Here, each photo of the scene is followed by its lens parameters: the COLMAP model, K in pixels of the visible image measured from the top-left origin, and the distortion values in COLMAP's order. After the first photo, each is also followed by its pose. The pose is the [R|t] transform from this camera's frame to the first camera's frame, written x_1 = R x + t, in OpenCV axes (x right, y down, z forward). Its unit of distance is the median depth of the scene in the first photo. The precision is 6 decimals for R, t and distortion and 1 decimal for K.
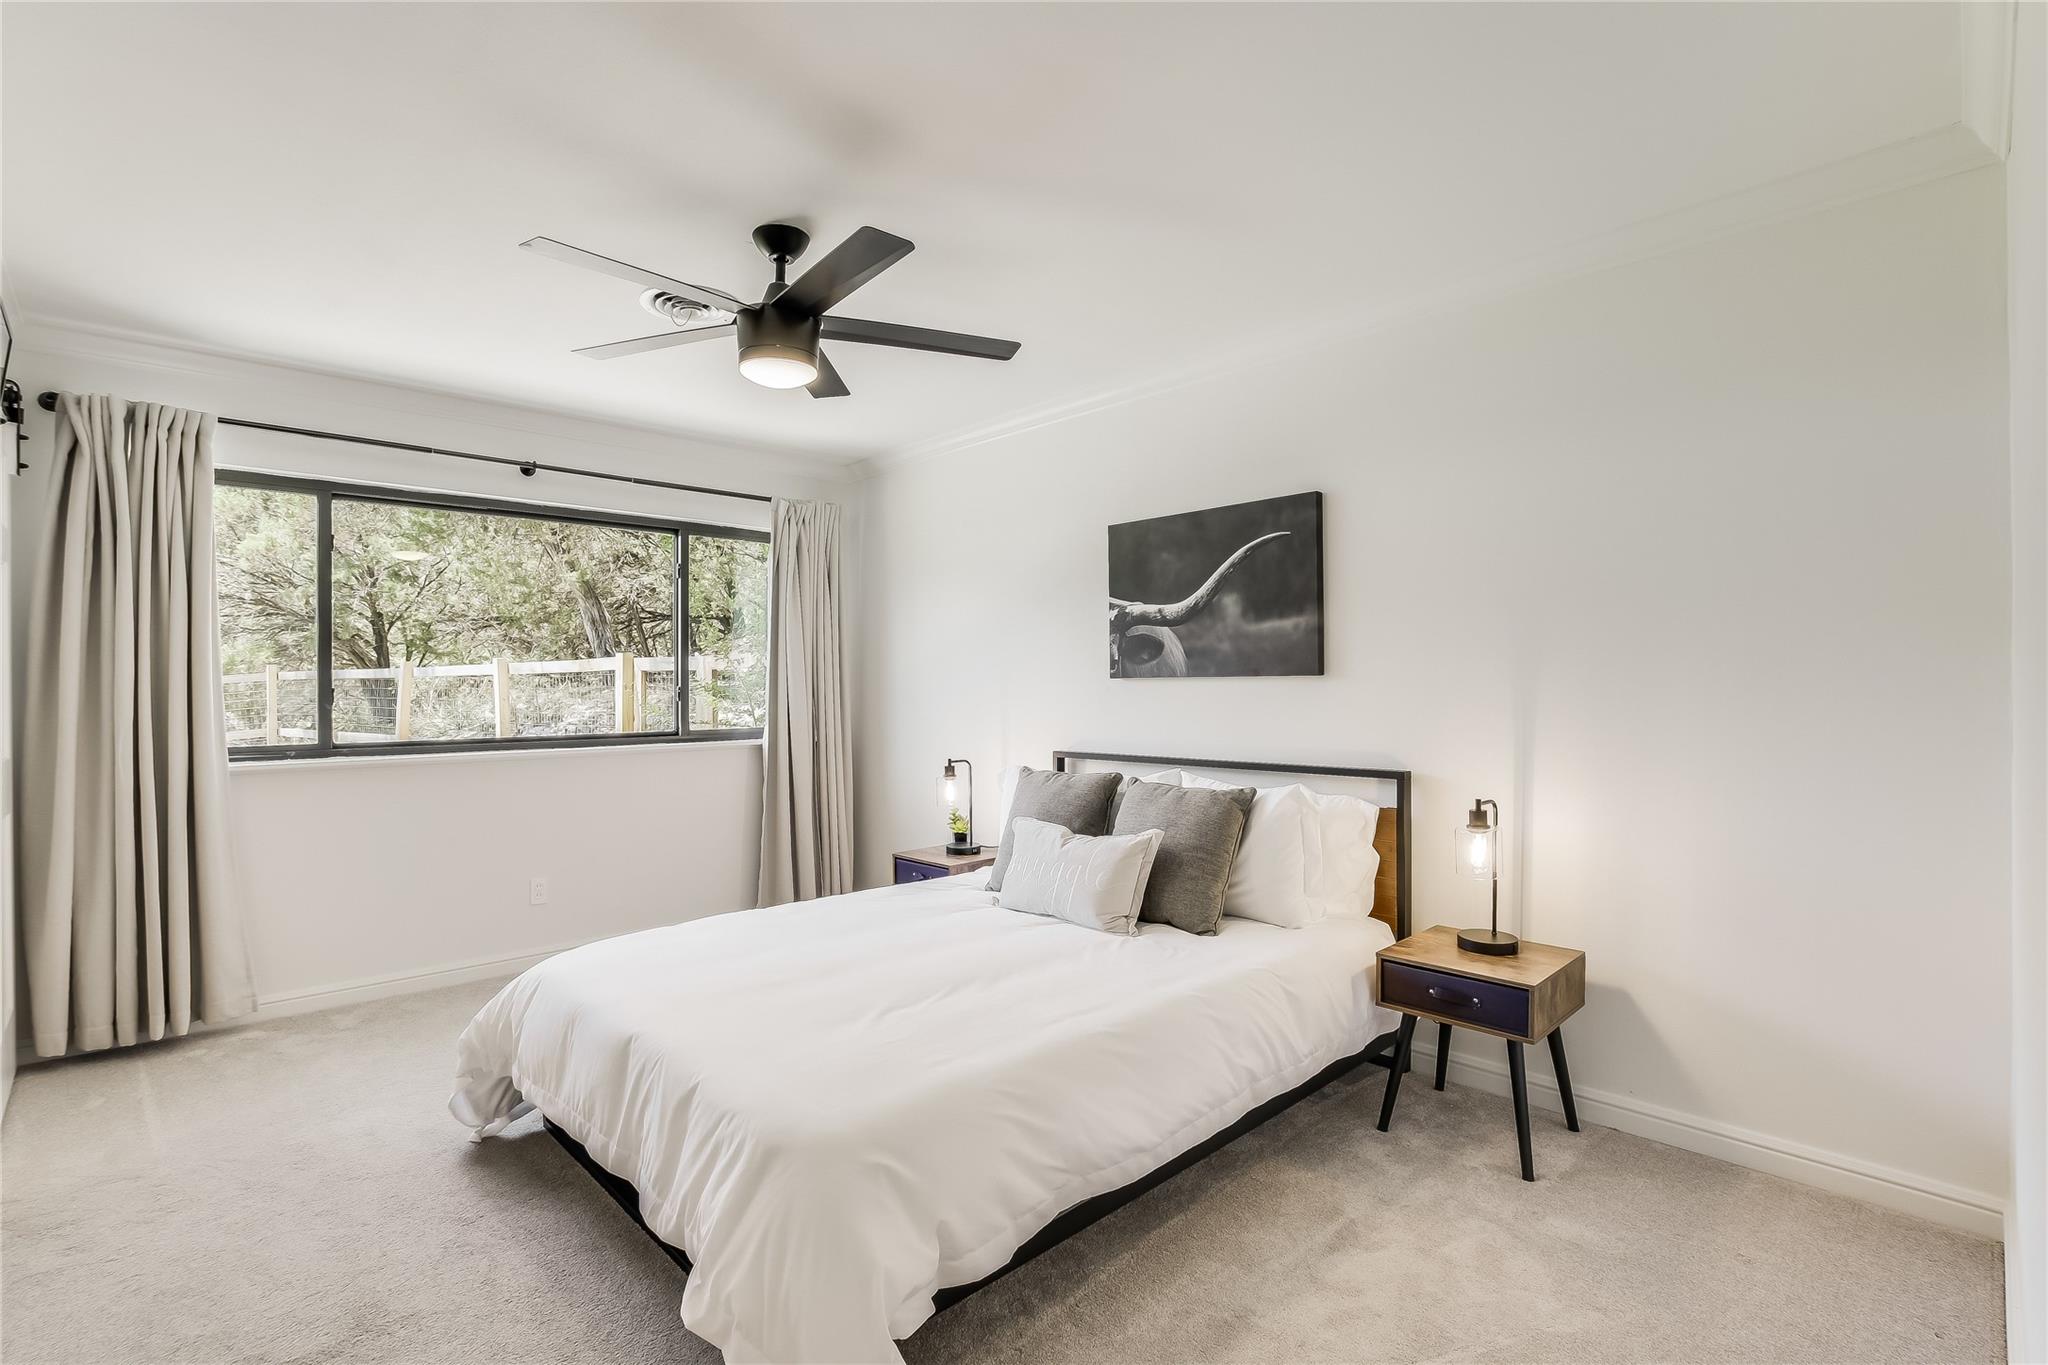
lens RADIAL K [[943.2, 0, 1024.0], [0, 943.2, 682.5], [0, 0, 1]] dist [-0.016675, 0.002056]
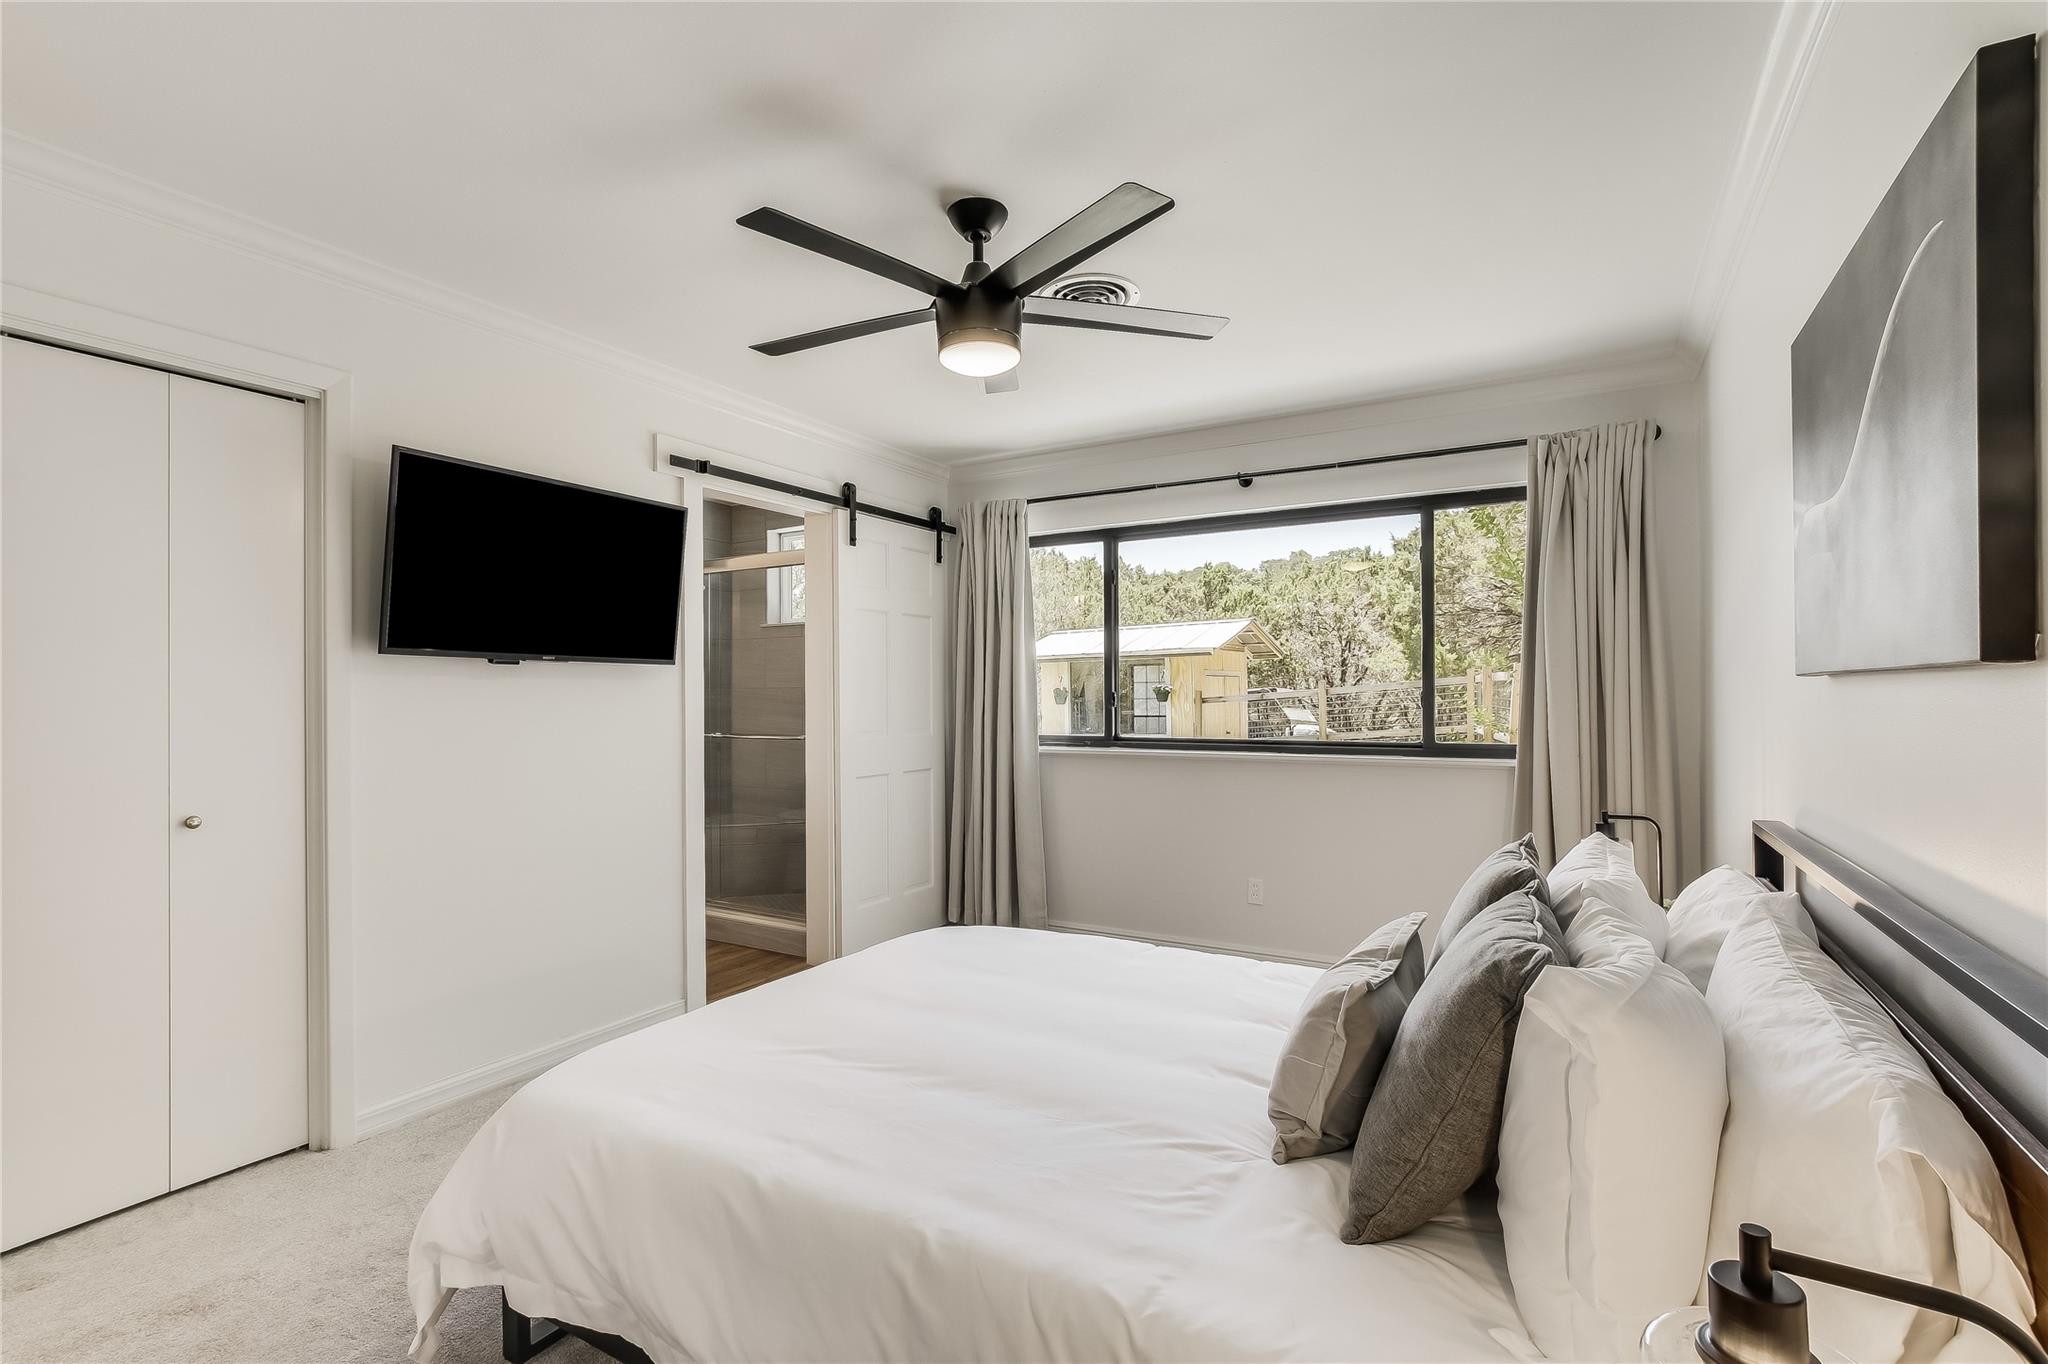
lens RADIAL K [[943.2, 0, 1024.0], [0, 943.2, 682.0], [0, 0, 1]] dist [-0.016675, 0.002056]
pose [[0.273587, -0.007821, -0.961815, 0.454639], [0.006782, 0.999958, -0.006203, -0.000944], [0.961823, -0.004826, 0.273629, 0.548921]]
